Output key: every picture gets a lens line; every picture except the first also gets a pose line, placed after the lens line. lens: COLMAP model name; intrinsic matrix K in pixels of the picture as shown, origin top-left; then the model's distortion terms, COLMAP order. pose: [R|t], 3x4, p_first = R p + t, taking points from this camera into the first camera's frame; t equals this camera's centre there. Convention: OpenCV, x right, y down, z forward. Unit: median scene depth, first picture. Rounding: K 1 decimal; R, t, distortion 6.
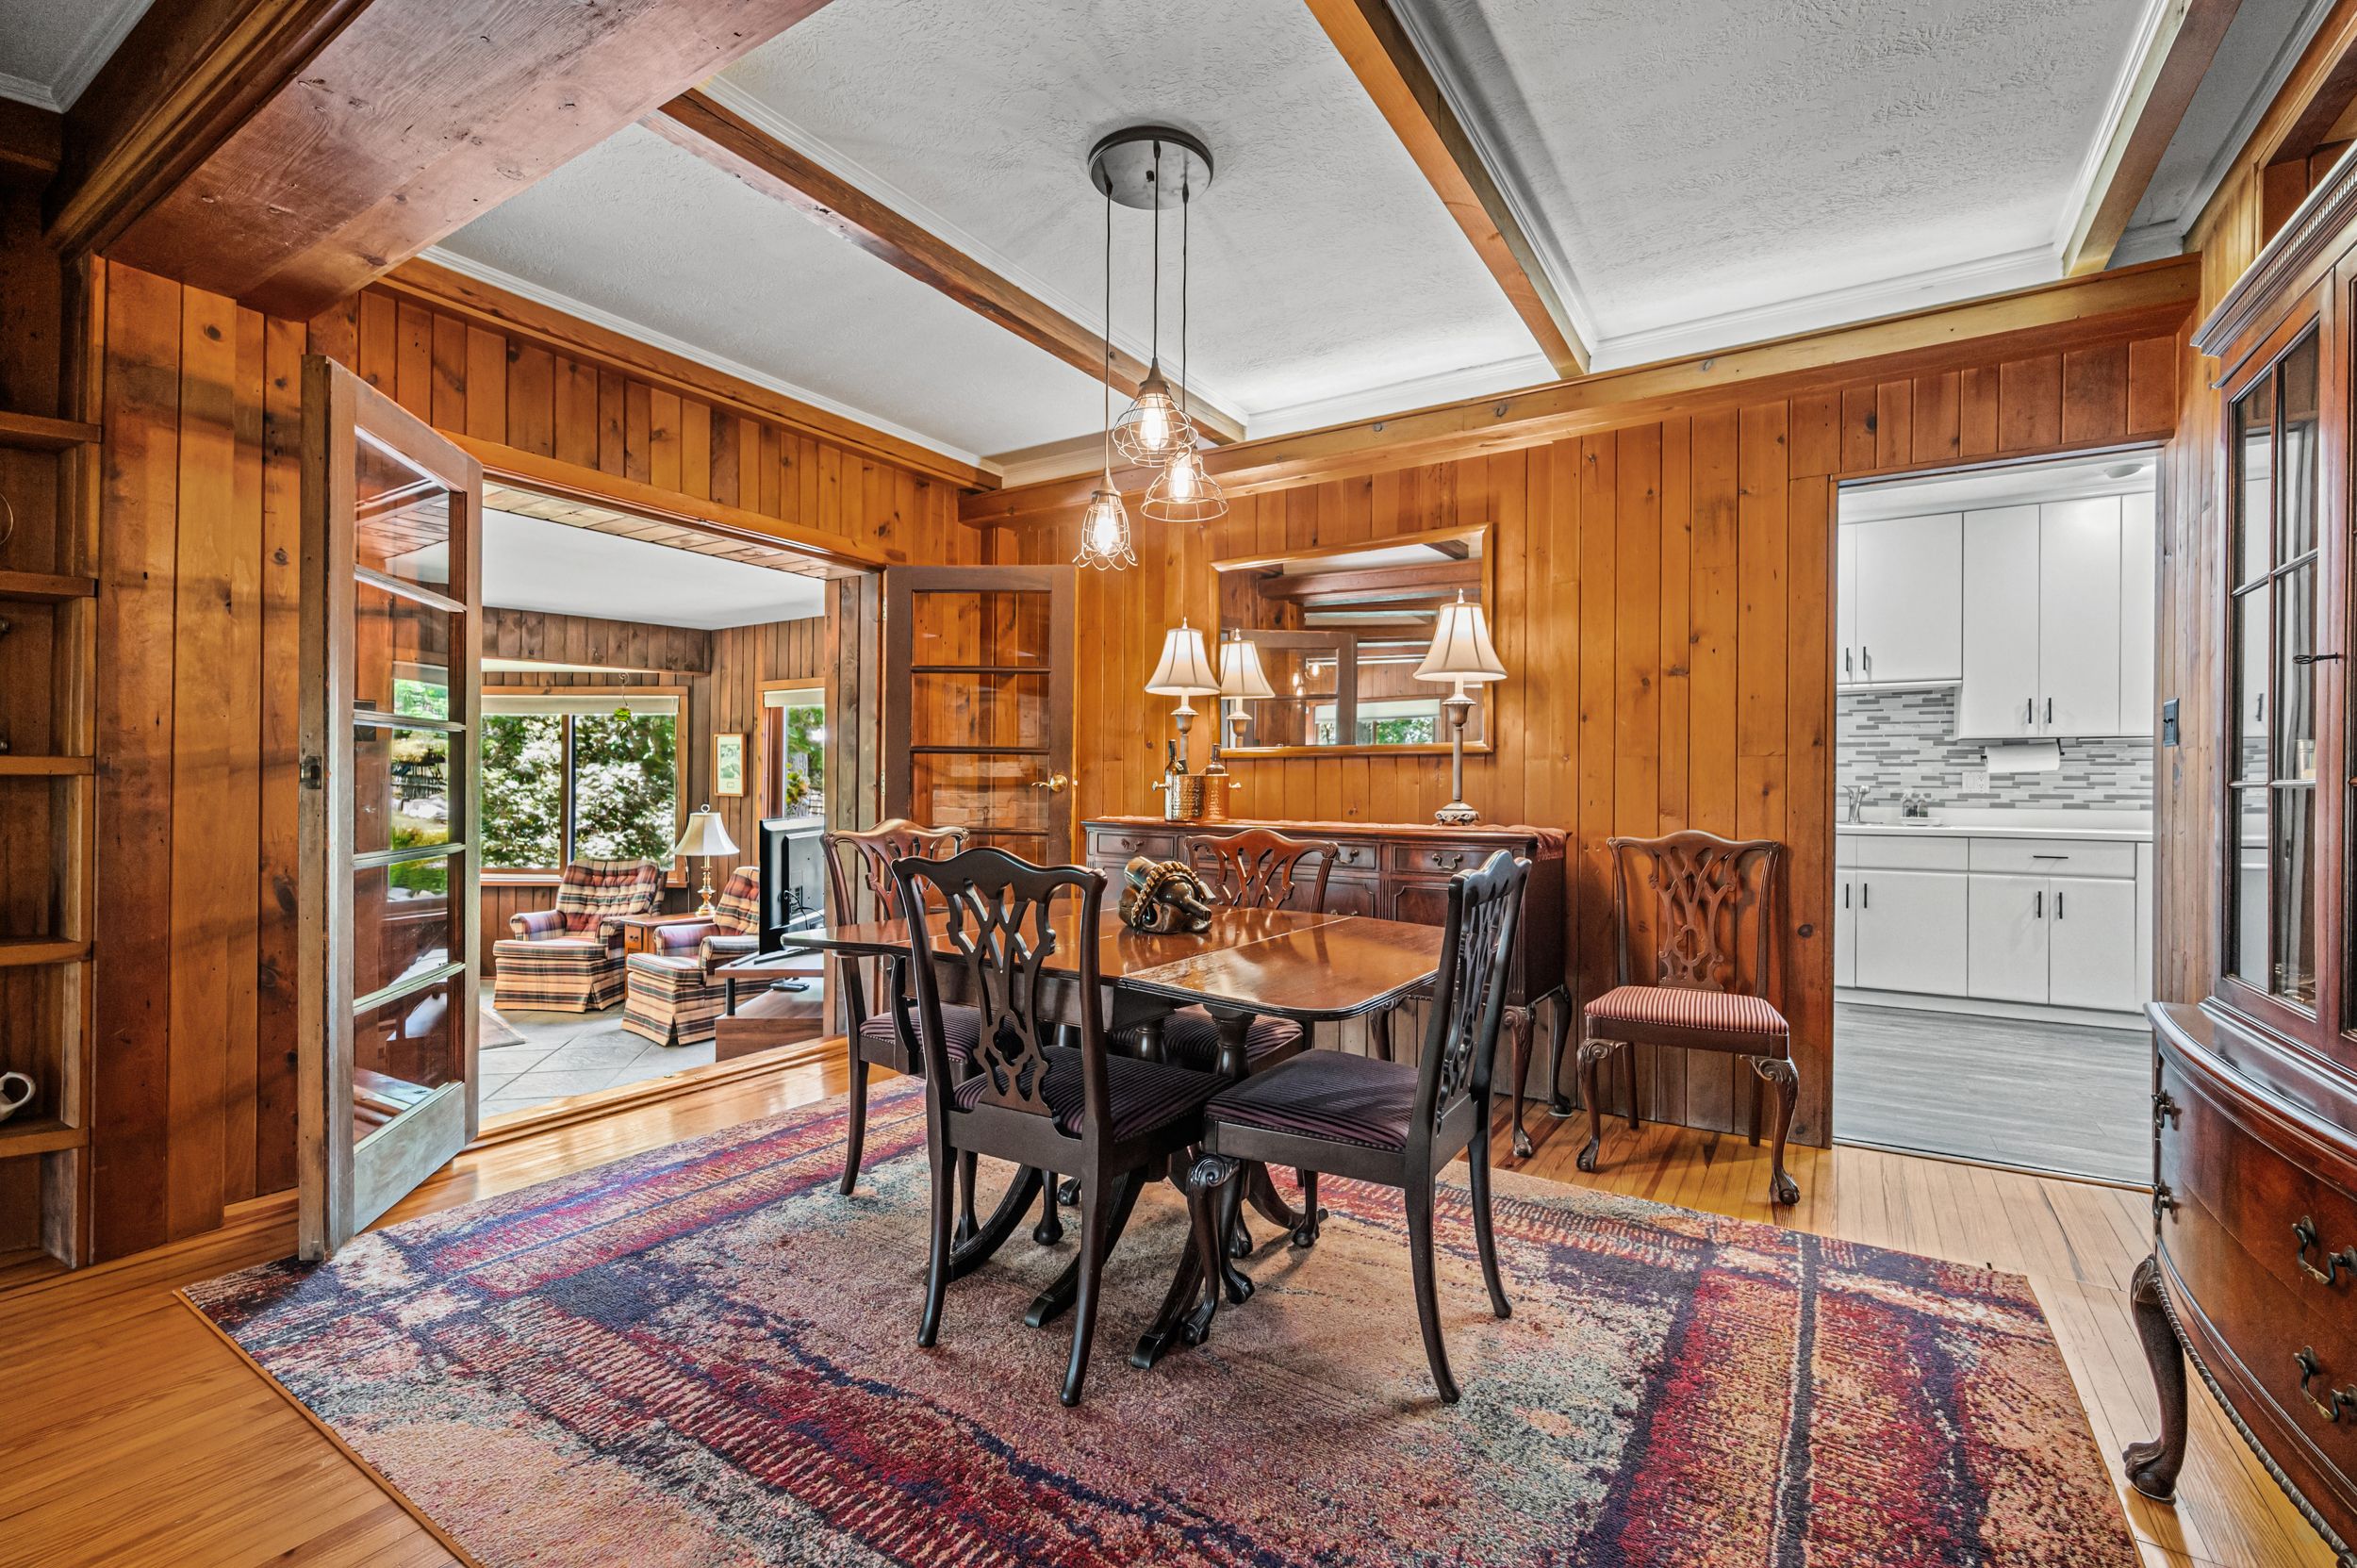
lens RADIAL K [[1038.0, 0, 1178.2], [0, 1038.0, 787.1], [0, 0, 1]] dist [-0.002657, -0.000363]
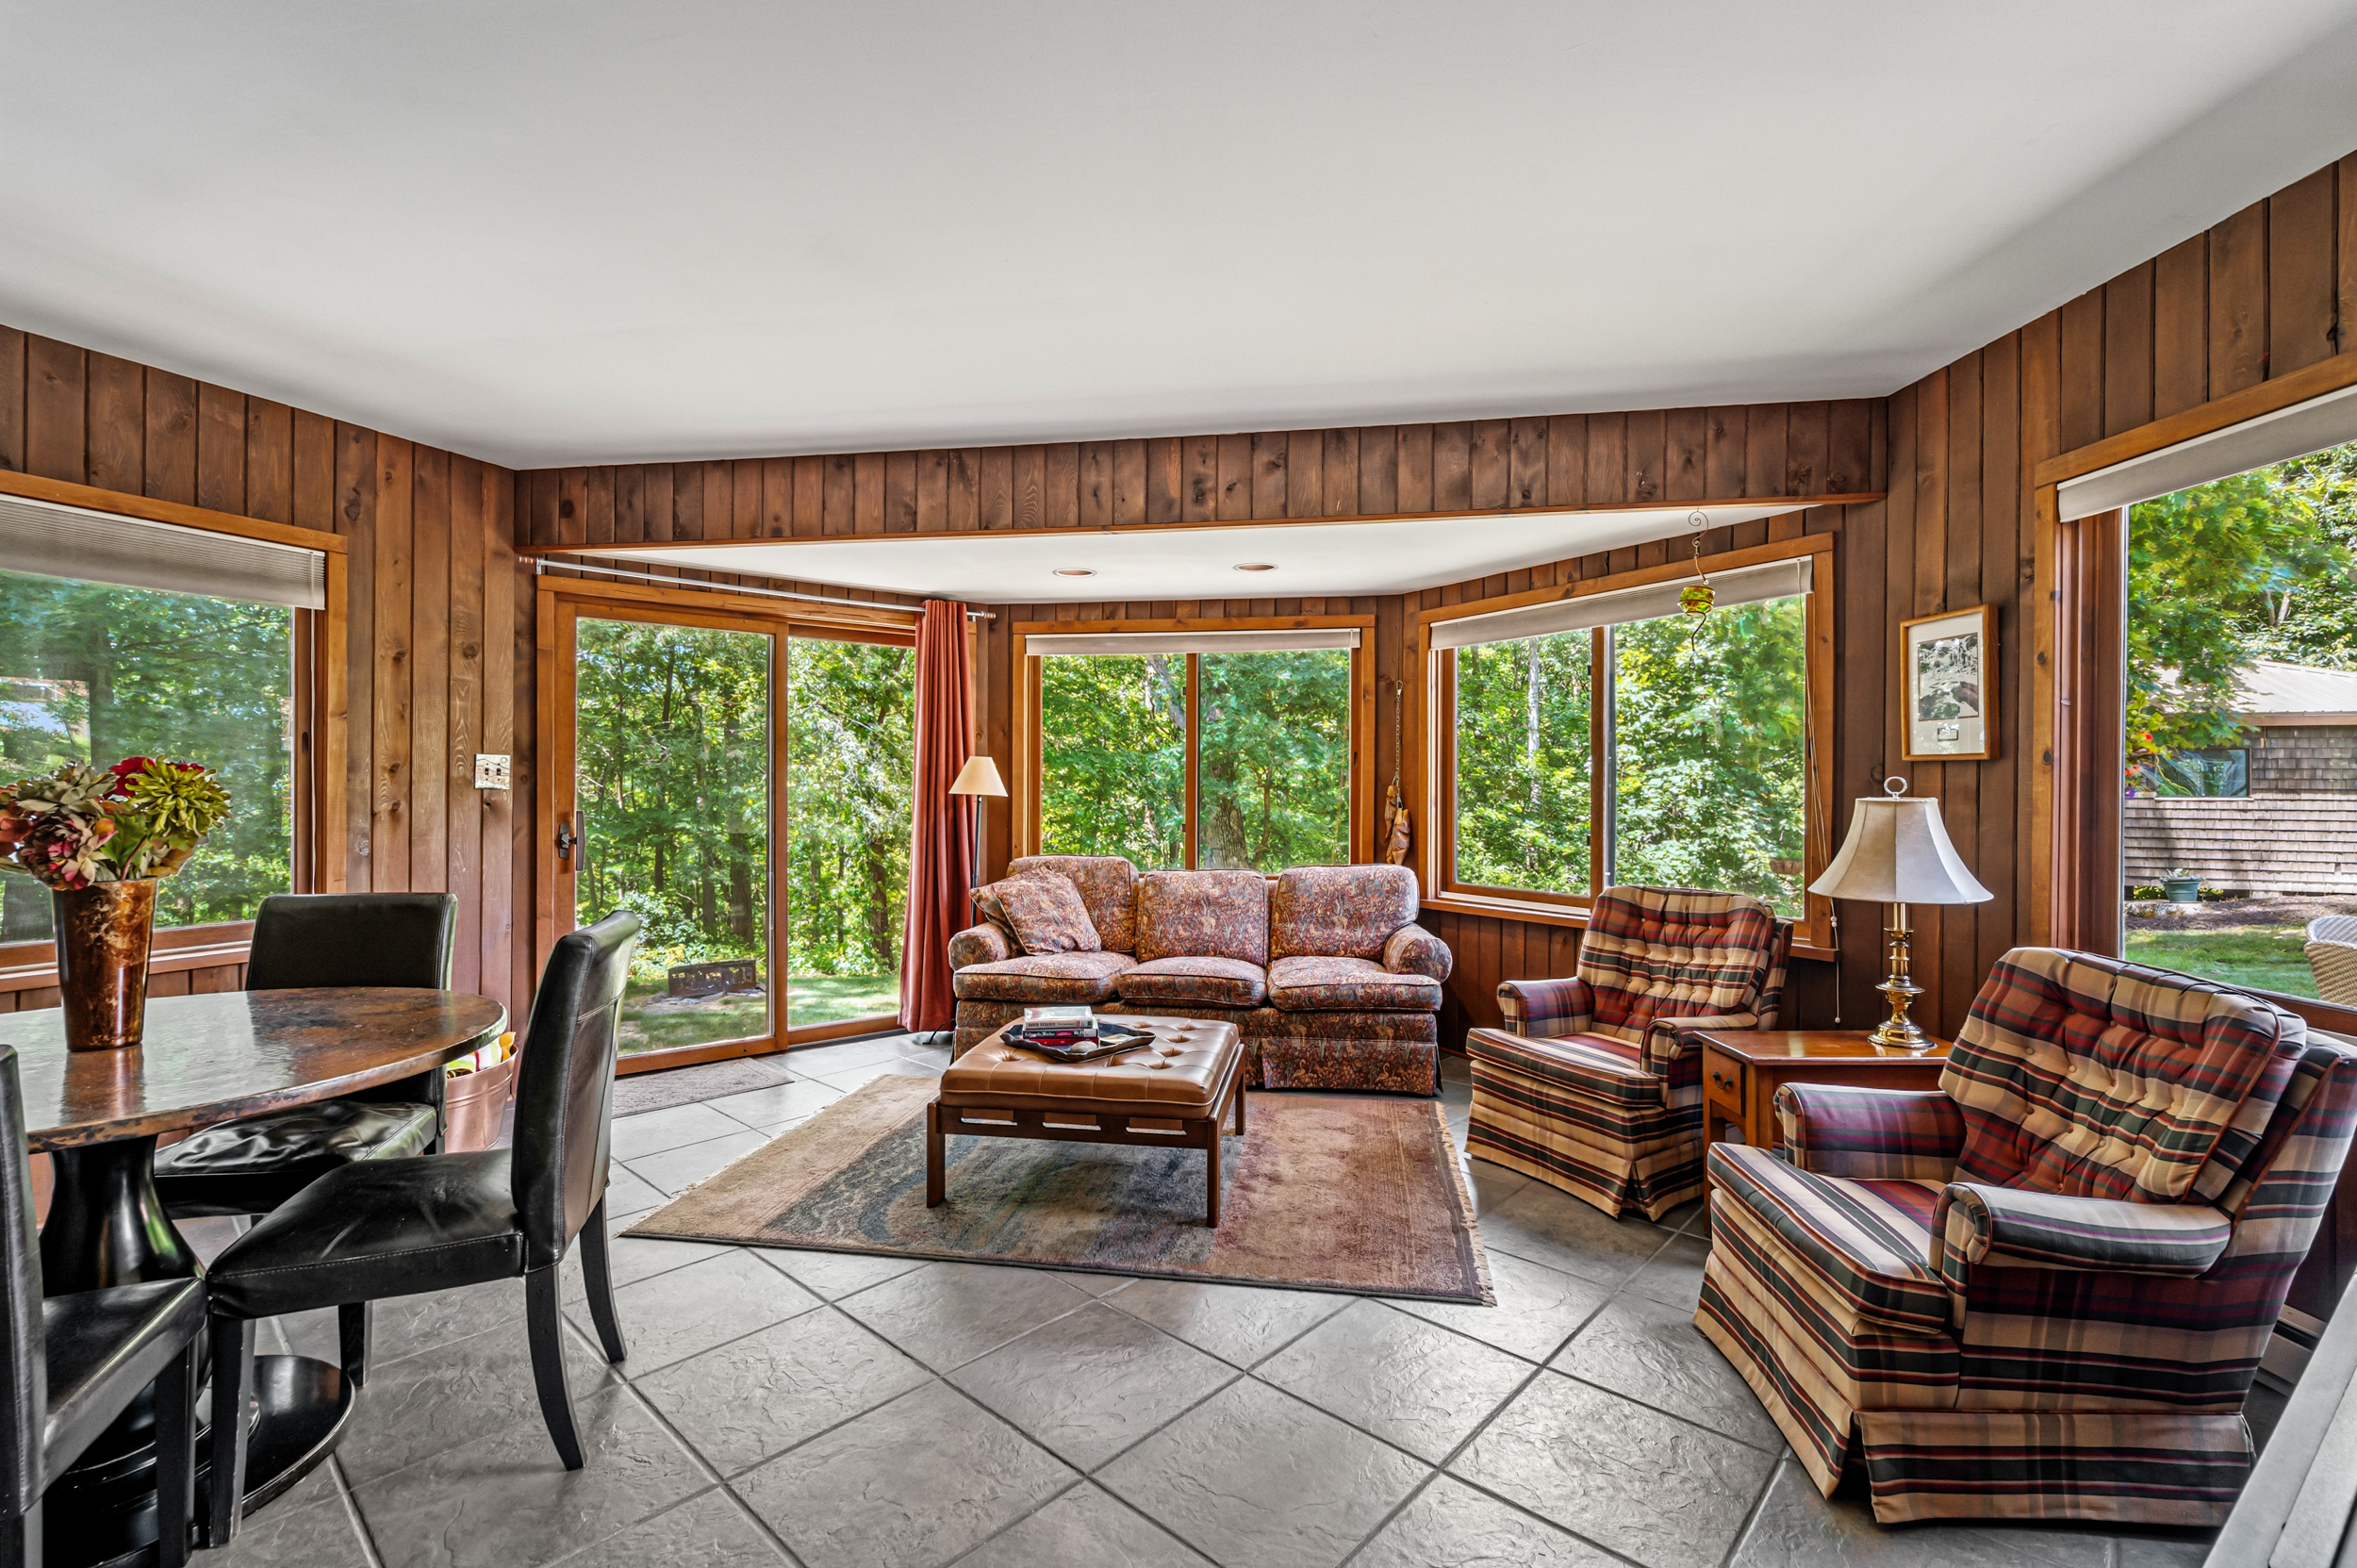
lens RADIAL K [[1038.0, 0, 1178.2], [0, 1038.0, 787.1], [0, 0, 1]] dist [-0.002657, -0.000363]
pose [[0.576279, -0.007456, -0.817219, -0.278386], [0.001324, 0.999966, -0.008190, 0.023250], [0.817252, 0.003638, 0.576269, 0.520887]]
